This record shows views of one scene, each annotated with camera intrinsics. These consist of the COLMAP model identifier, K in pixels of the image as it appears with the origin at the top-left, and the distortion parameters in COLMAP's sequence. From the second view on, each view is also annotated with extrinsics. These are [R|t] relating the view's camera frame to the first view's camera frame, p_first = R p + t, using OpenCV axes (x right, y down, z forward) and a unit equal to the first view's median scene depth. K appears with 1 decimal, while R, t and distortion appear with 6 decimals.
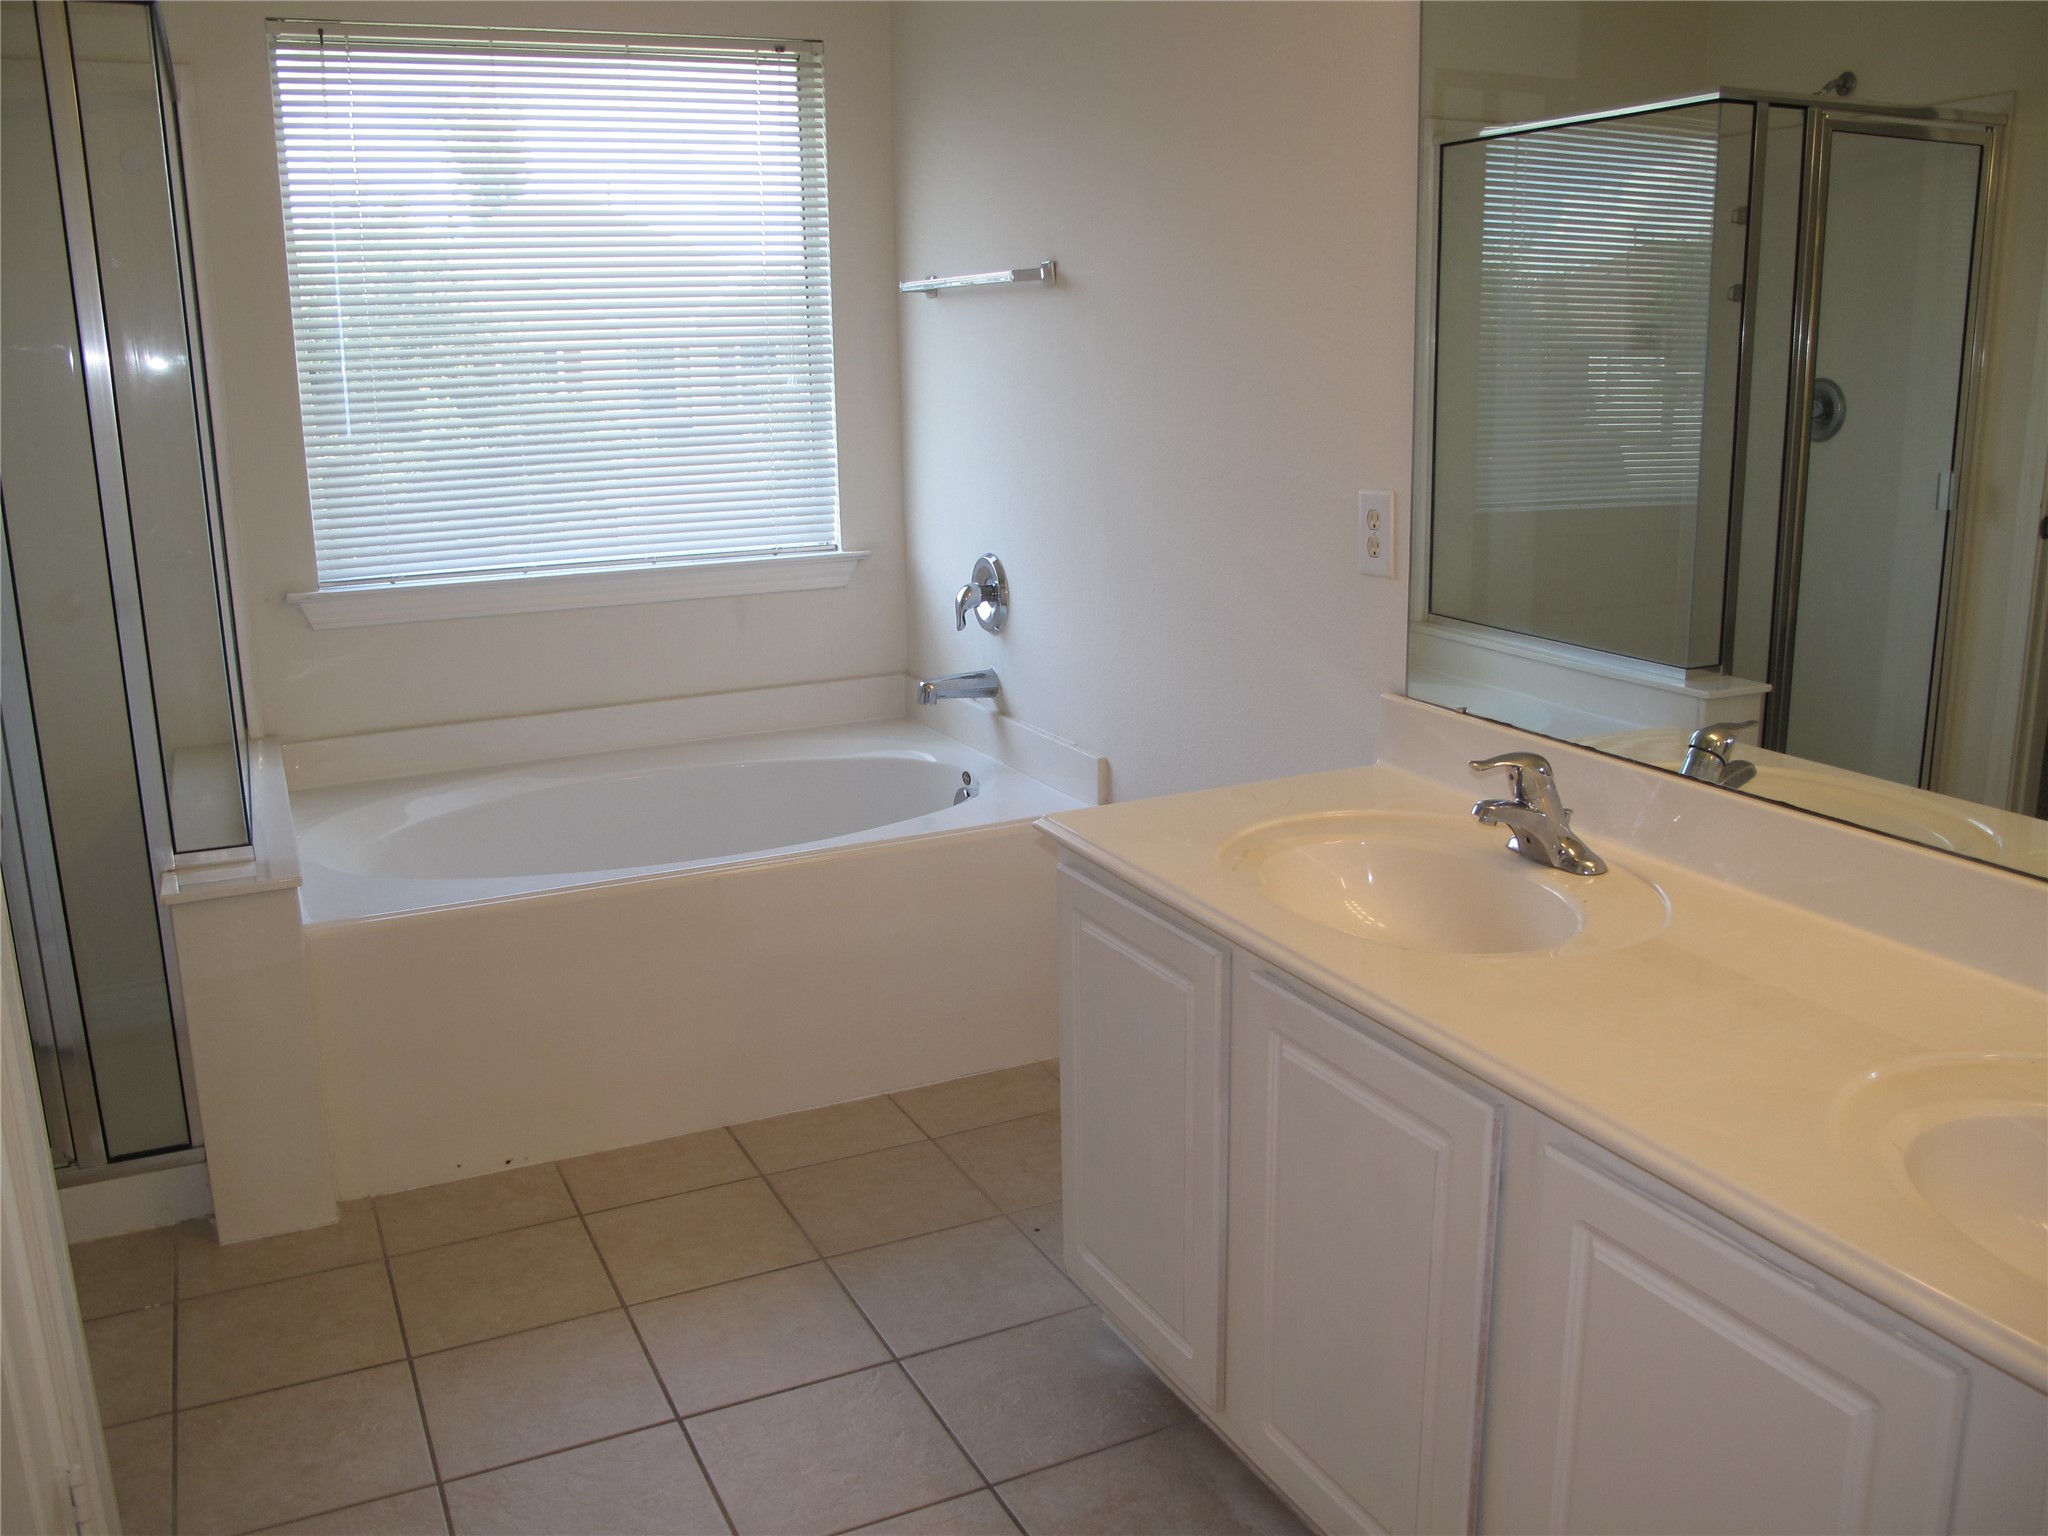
lens RADIAL K [[1713.4, 0, 1021.6], [0, 1713.4, 766.3], [0, 0, 1]] dist [-0.116843, 0.059024]
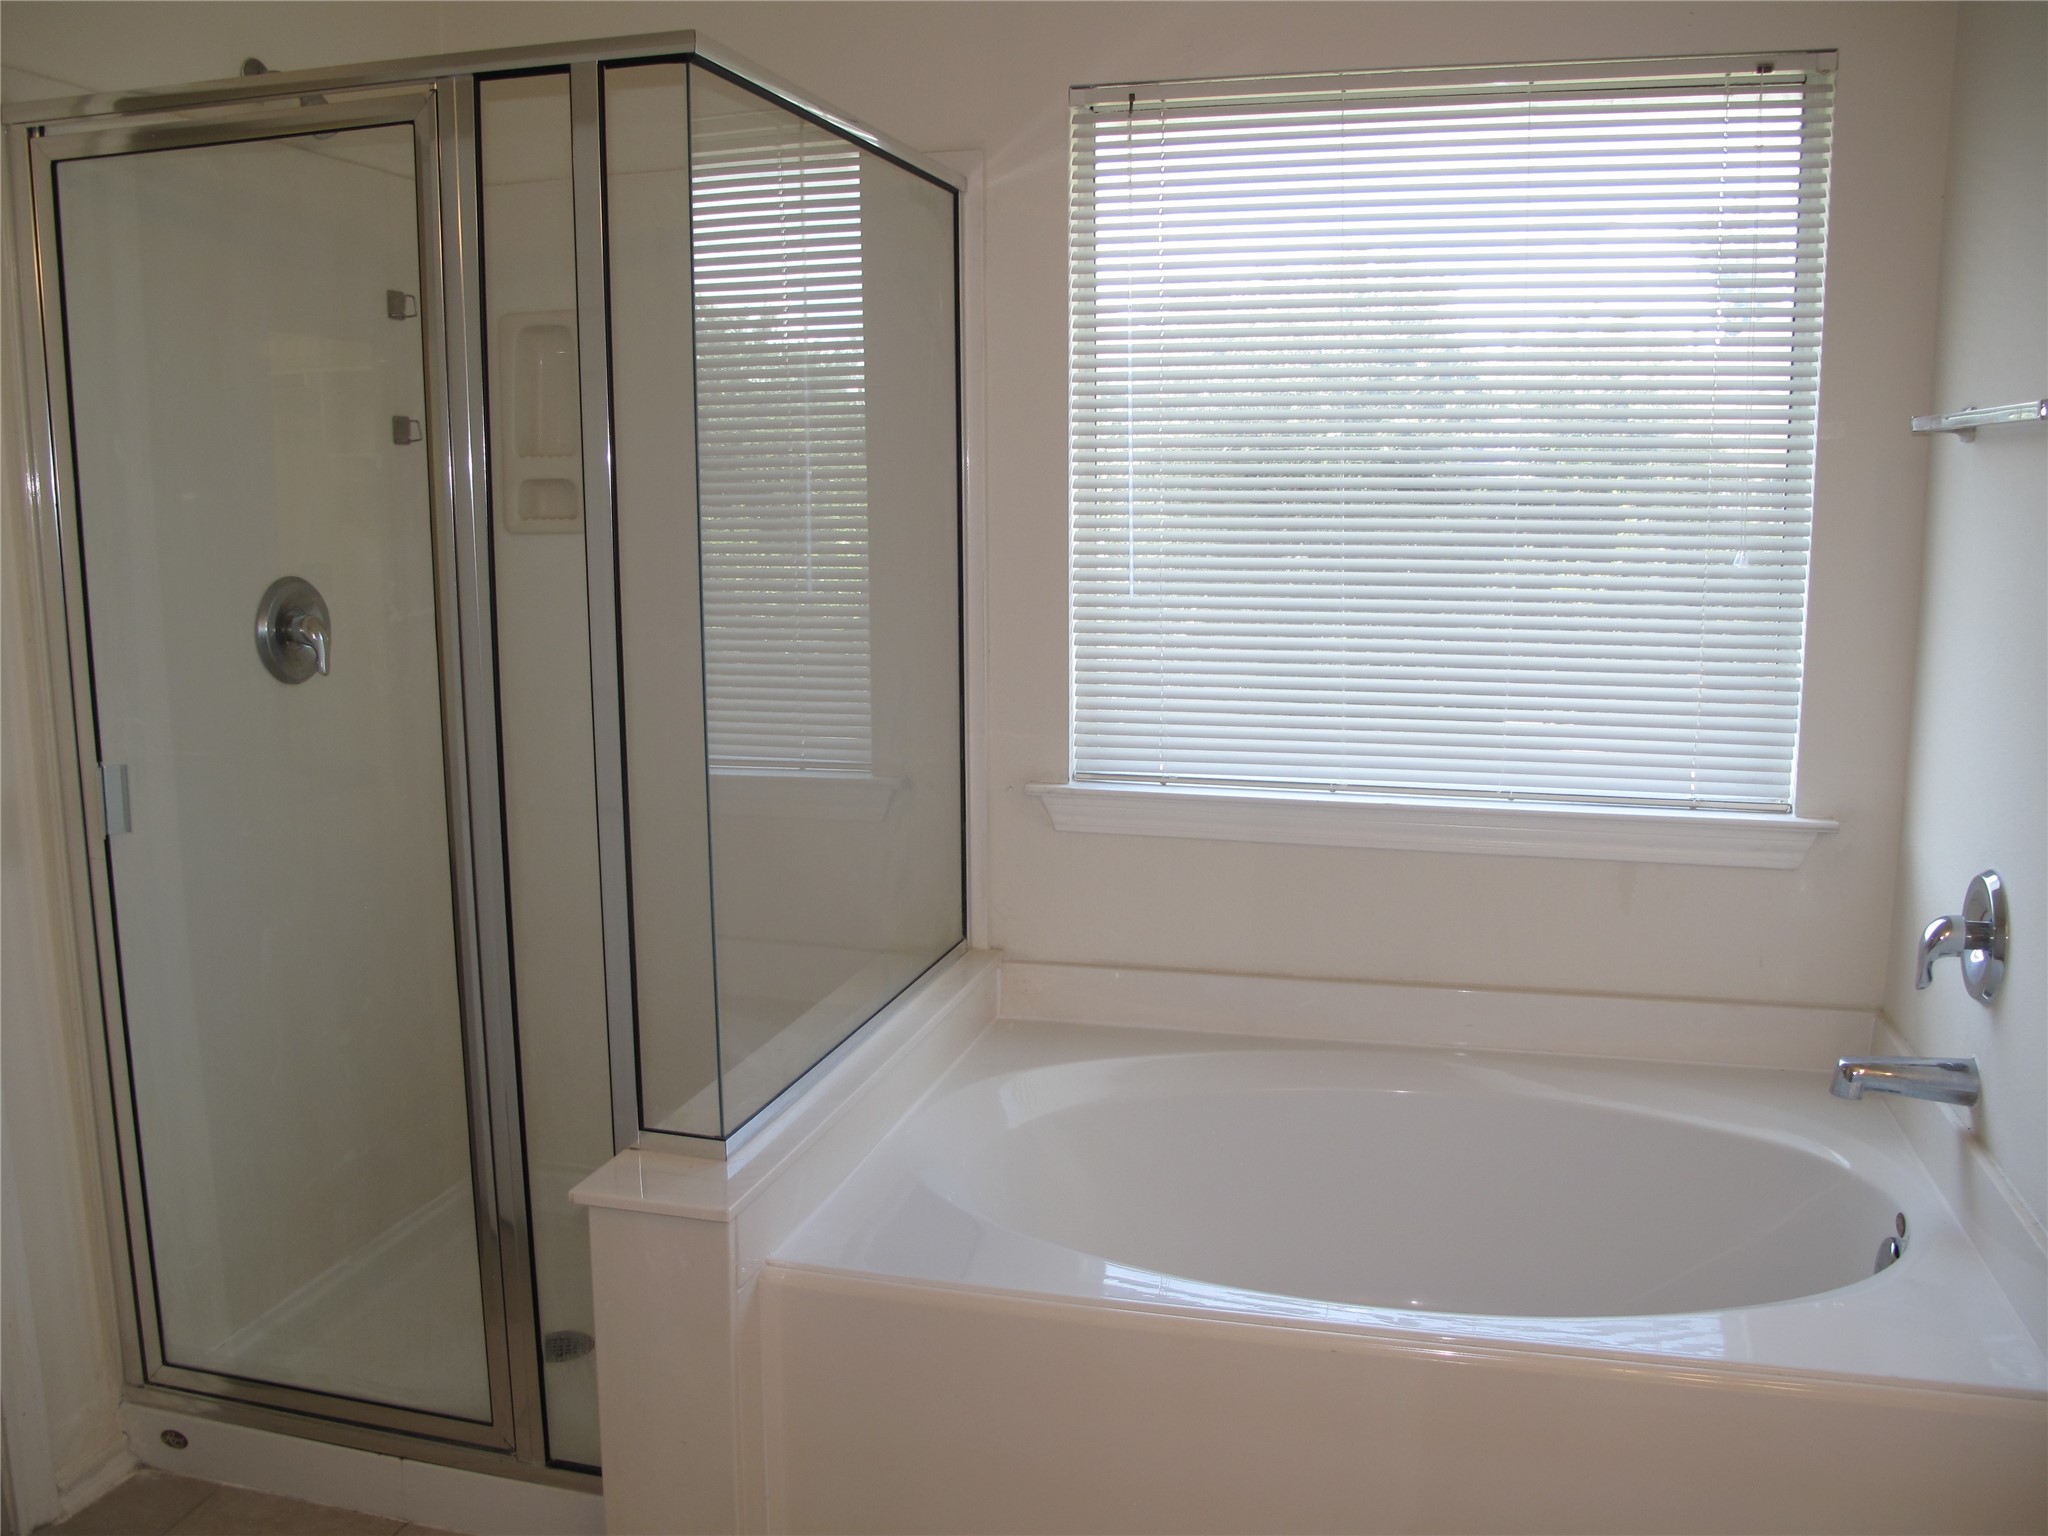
lens RADIAL K [[1713.4, 0, 1030.3], [0, 1713.4, 772.6], [0, 0, 1]] dist [-0.116843, 0.059024]
pose [[0.756236, 0.125631, -0.642124, 0.091364], [-0.165283, 0.986245, -0.001699, -0.099547], [0.633078, 0.107417, 0.766599, 0.335681]]
